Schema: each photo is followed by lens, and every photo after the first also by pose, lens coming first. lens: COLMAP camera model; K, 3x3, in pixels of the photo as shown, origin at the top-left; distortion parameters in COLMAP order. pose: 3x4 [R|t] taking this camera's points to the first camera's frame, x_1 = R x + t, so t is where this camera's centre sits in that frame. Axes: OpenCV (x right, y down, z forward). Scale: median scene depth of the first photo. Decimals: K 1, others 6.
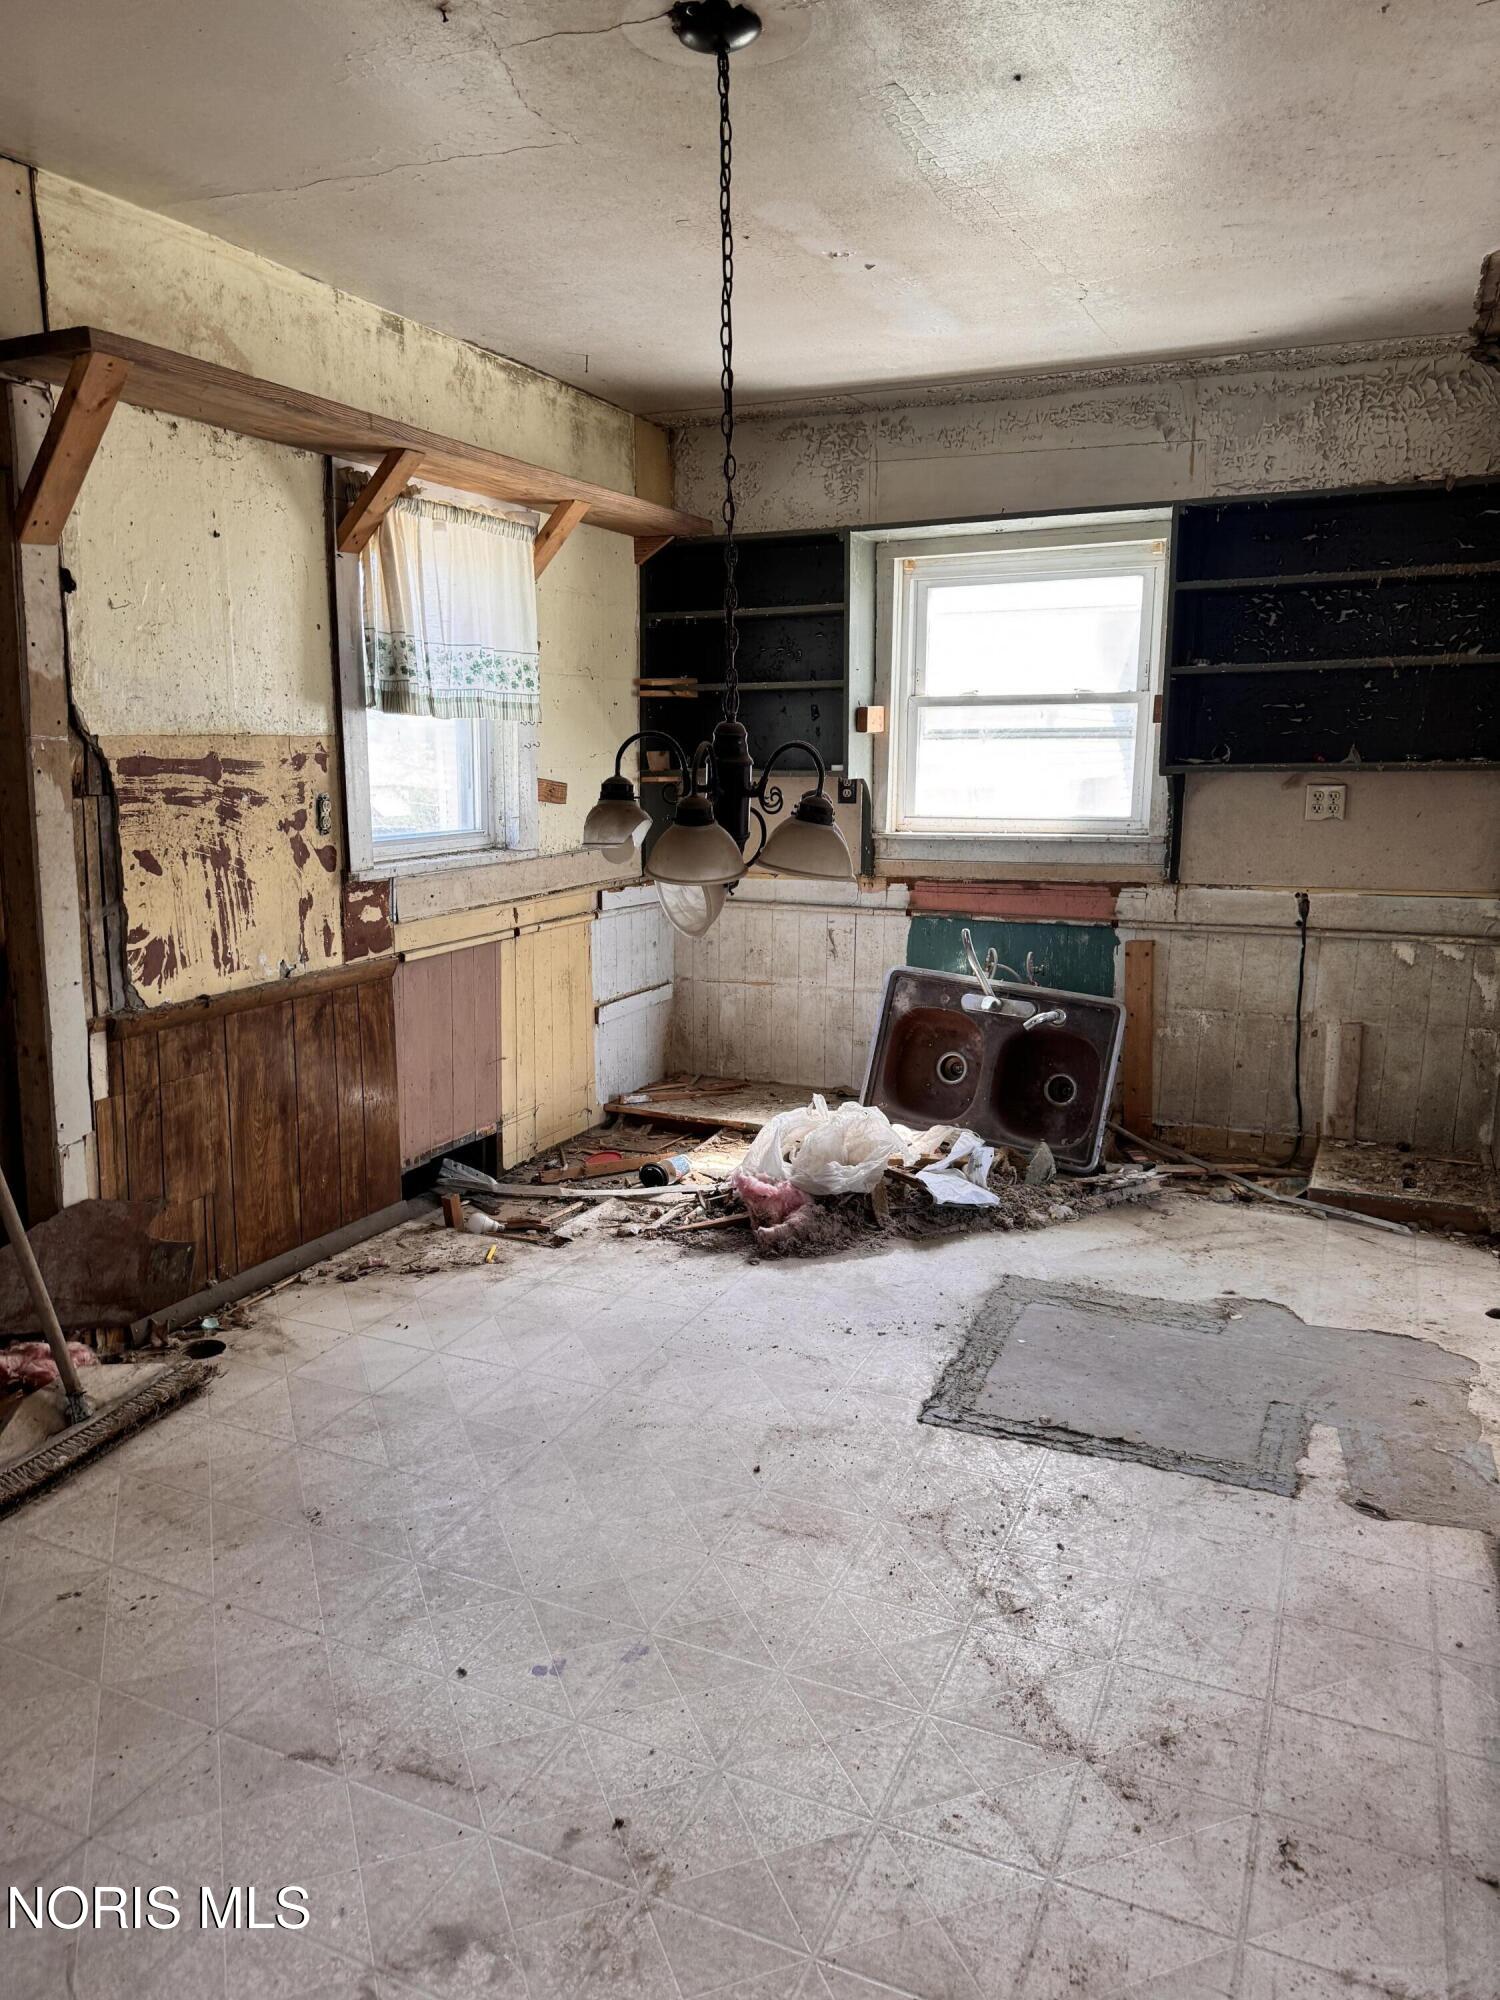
lens RADIAL K [[1393.7, 0, 747.5], [0, 1393.7, 994.9], [0, 0, 1]] dist [0.008245, -0.008832]
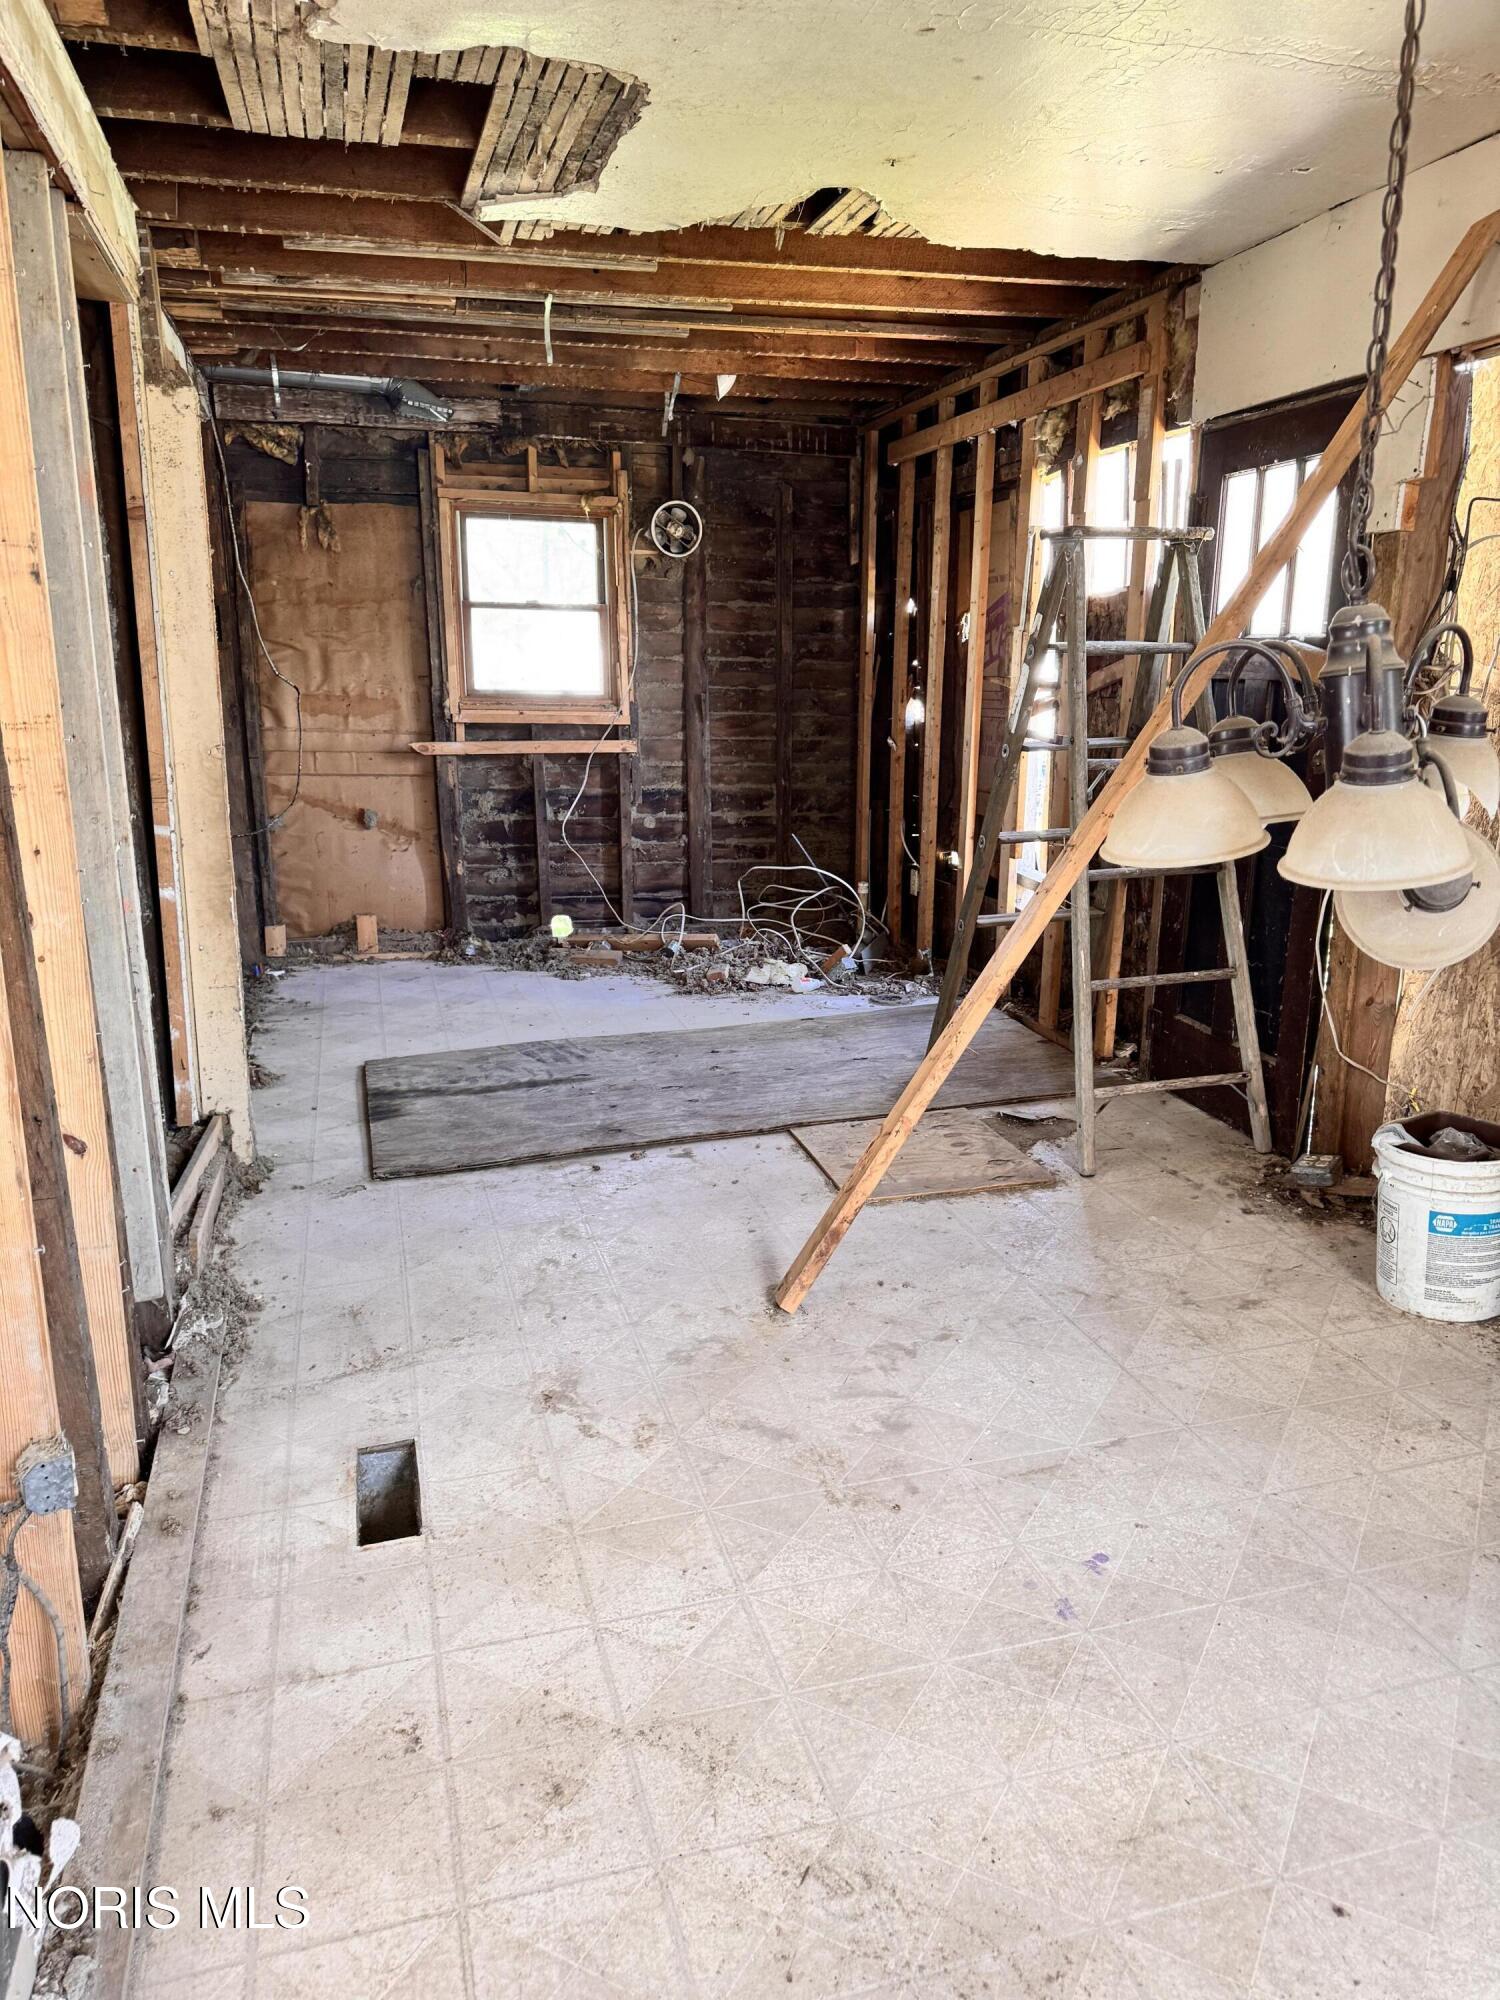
lens RADIAL K [[1393.7, 0, 748.9], [0, 1393.7, 996.5], [0, 0, 1]] dist [0.008245, -0.008832]
pose [[-0.766110, 0.151931, -0.624493, 0.685276], [-0.116483, 0.922744, 0.367390, -0.269074], [0.632065, 0.354205, -0.689226, 1.515051]]
